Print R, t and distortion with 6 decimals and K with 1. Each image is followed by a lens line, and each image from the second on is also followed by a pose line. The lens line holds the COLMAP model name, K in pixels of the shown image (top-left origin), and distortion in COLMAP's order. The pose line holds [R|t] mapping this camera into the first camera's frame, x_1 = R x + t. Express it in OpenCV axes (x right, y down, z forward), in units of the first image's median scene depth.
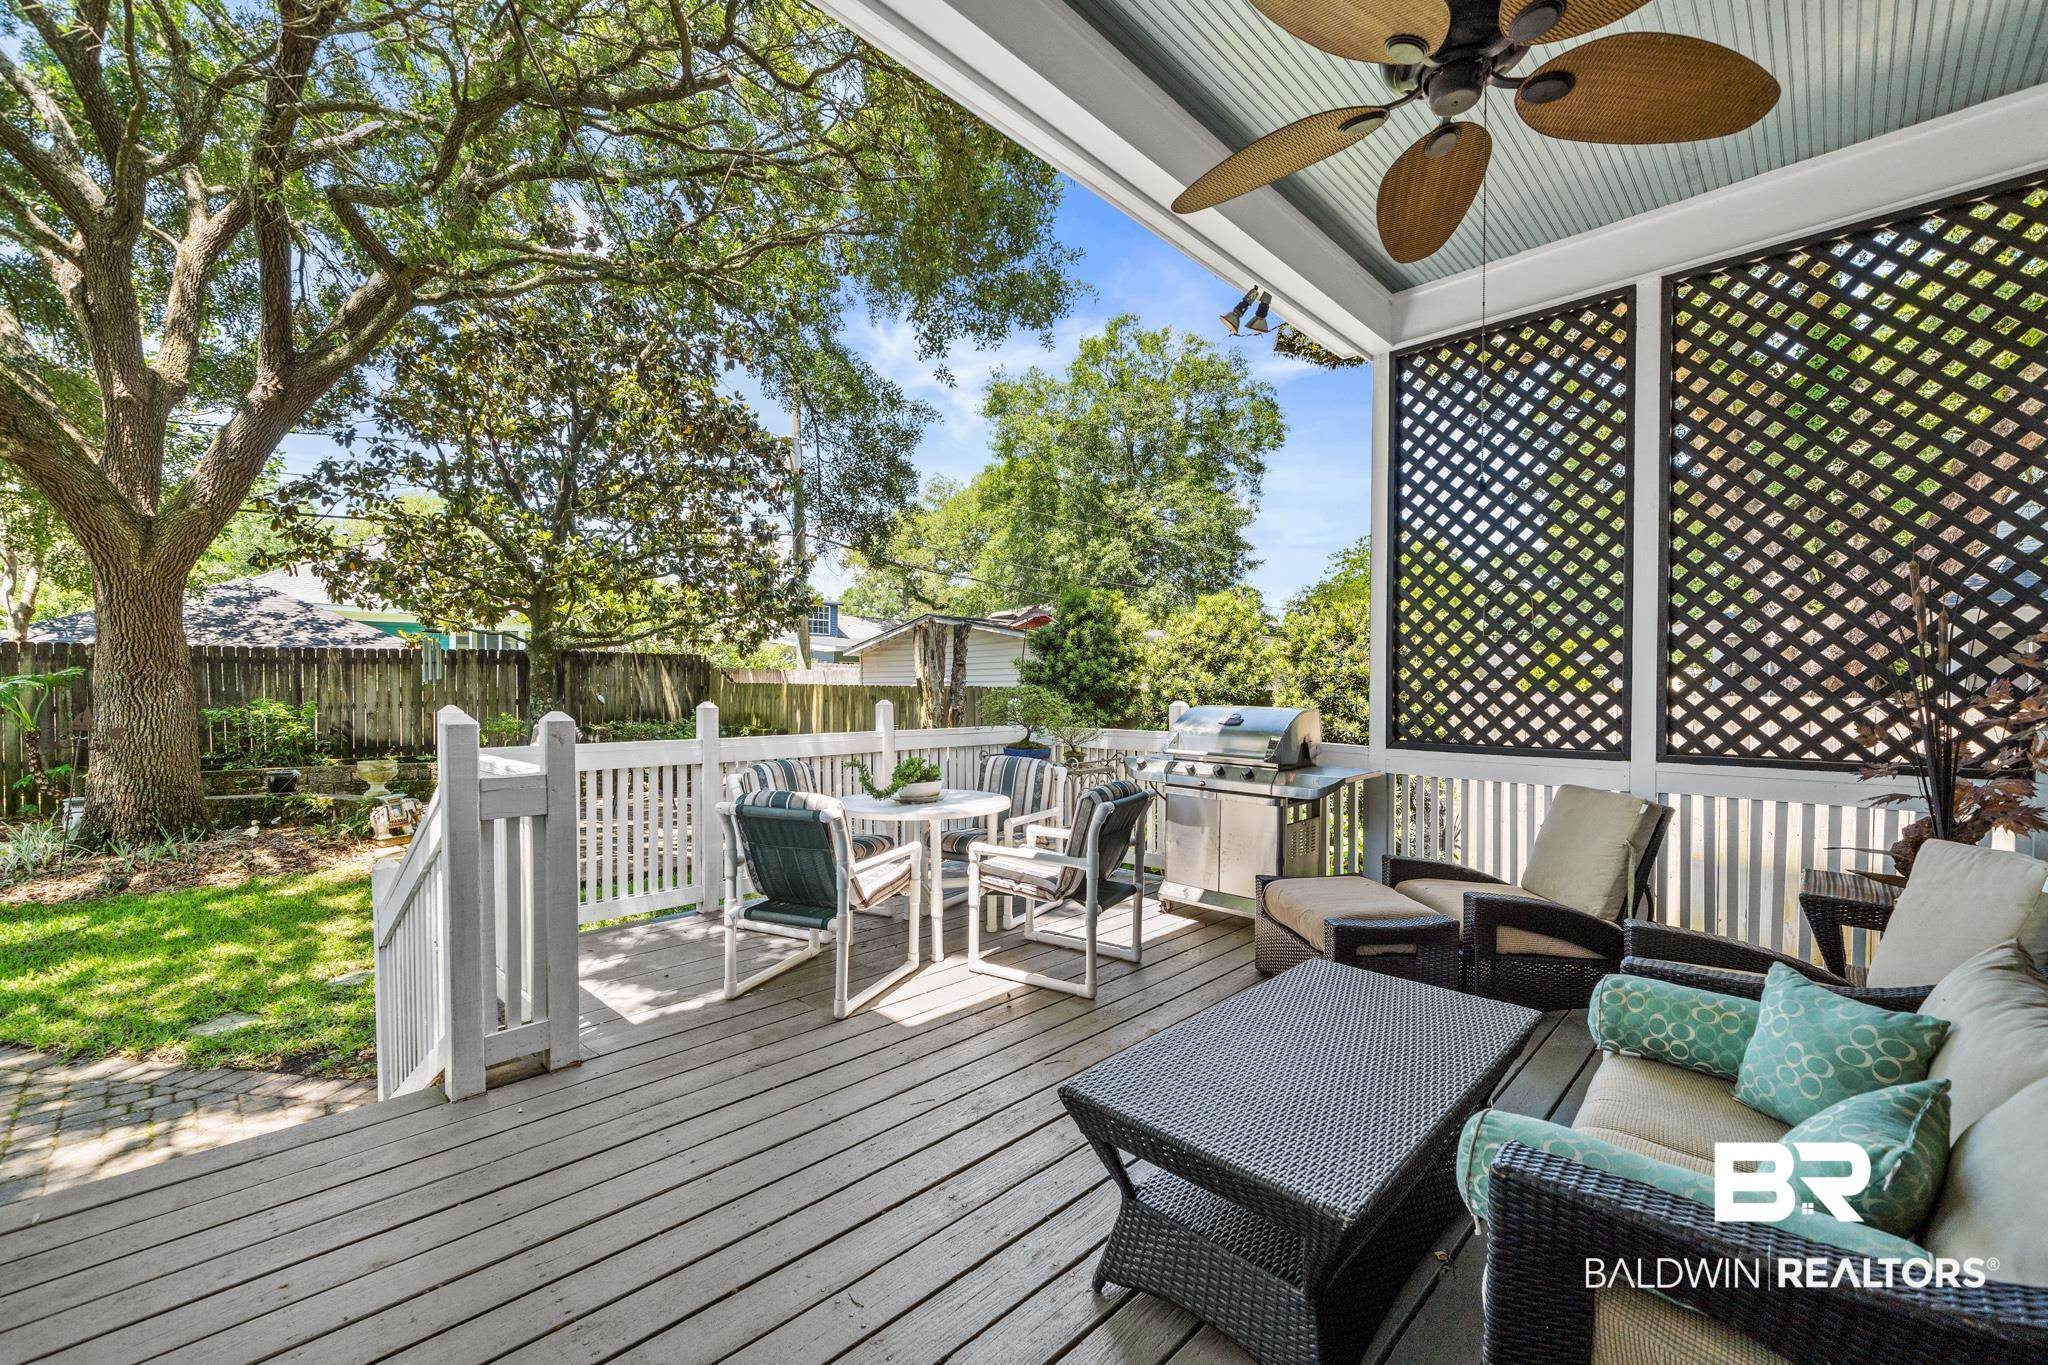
lens RADIAL K [[837.6, 0, 1017.9], [0, 837.6, 699.4], [0, 0, 1]] dist [0.001414, -0.000391]
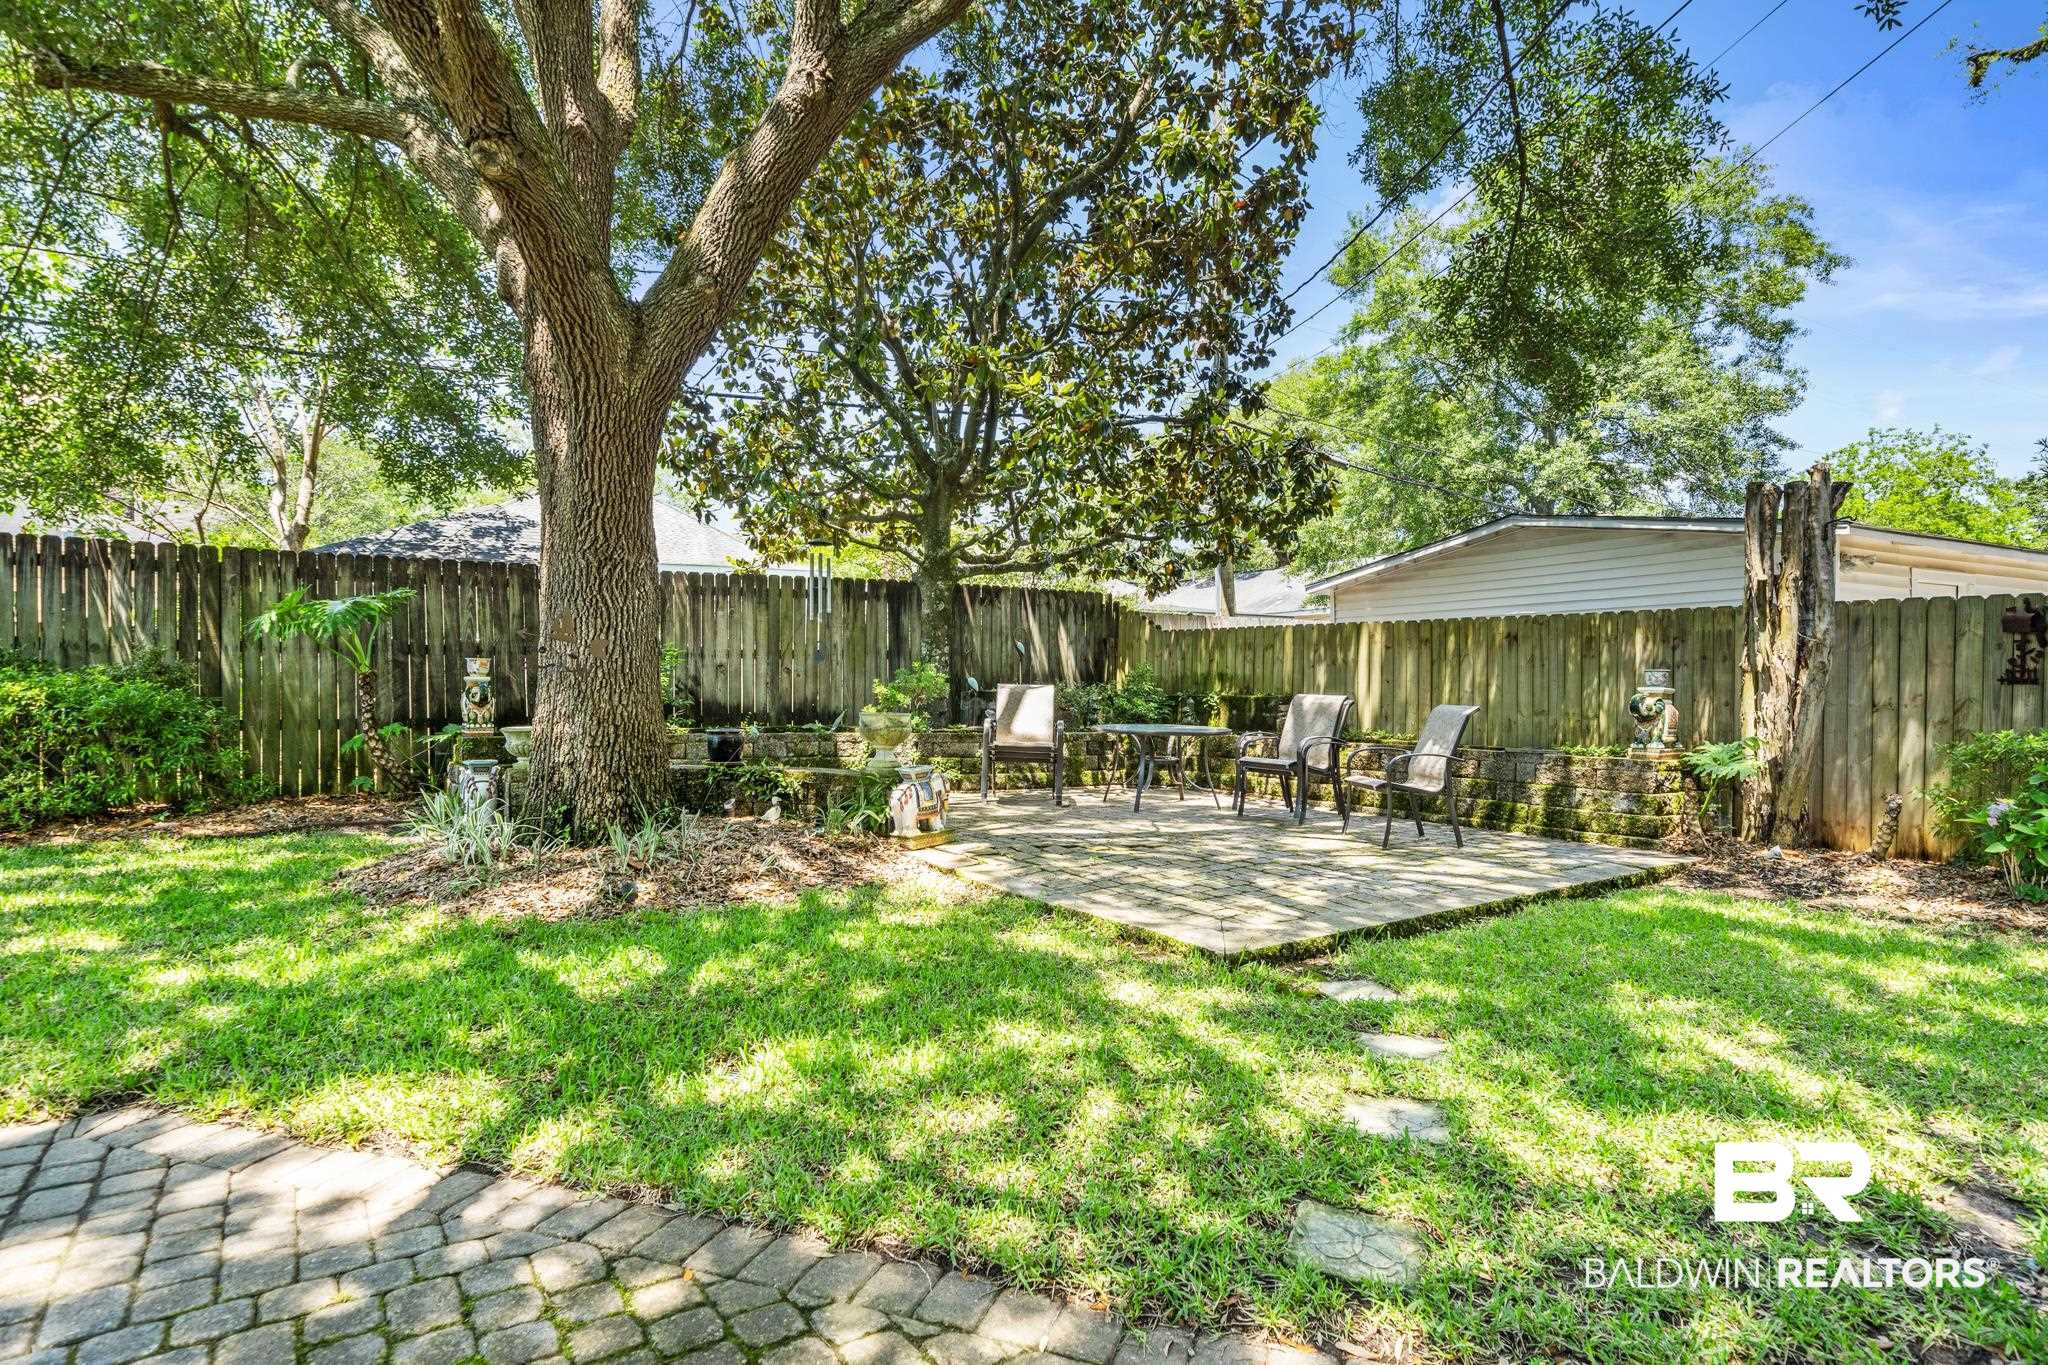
lens RADIAL K [[1070.4, 0, 1030.7], [0, 1070.4, 700.1], [0, 0, 1]] dist [0.000444, 0.000648]
pose [[0.983187, 0.006850, -0.182471, -0.425193], [-0.006576, 0.999976, 0.002109, 0.051146], [0.182481, -0.000874, 0.983209, 0.195237]]
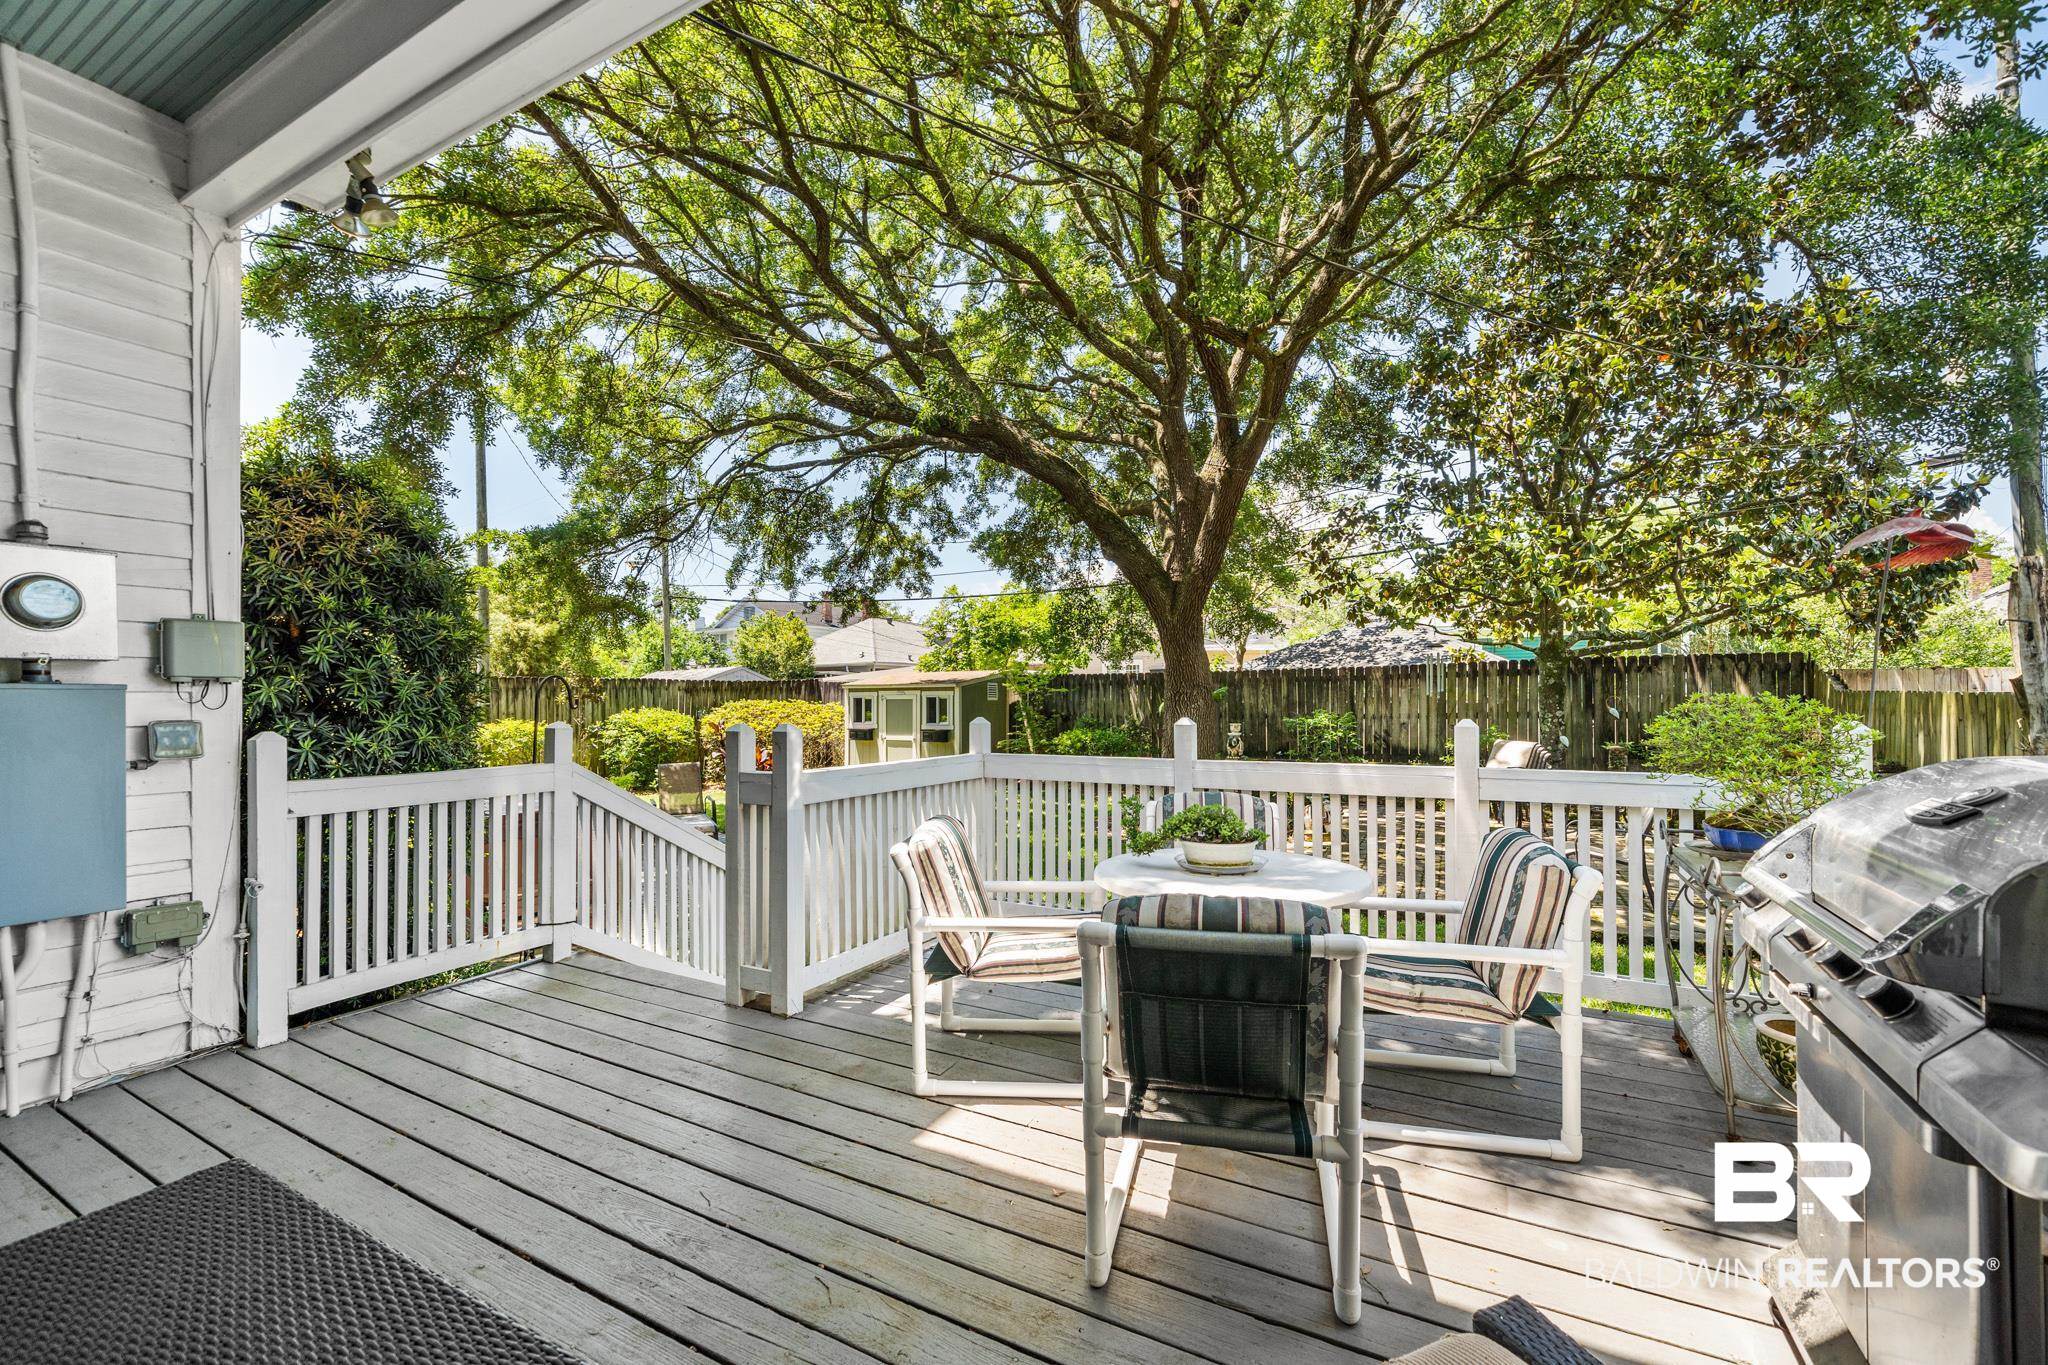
lens RADIAL K [[837.6, 0, 1032.0], [0, 837.6, 694.7], [0, 0, 1]] dist [0.001414, -0.000391]
pose [[0.285348, -0.009742, -0.958374, 0.185758], [-0.008029, 0.999889, -0.012555, -0.003968], [0.958390, 0.011278, 0.285238, 0.251482]]
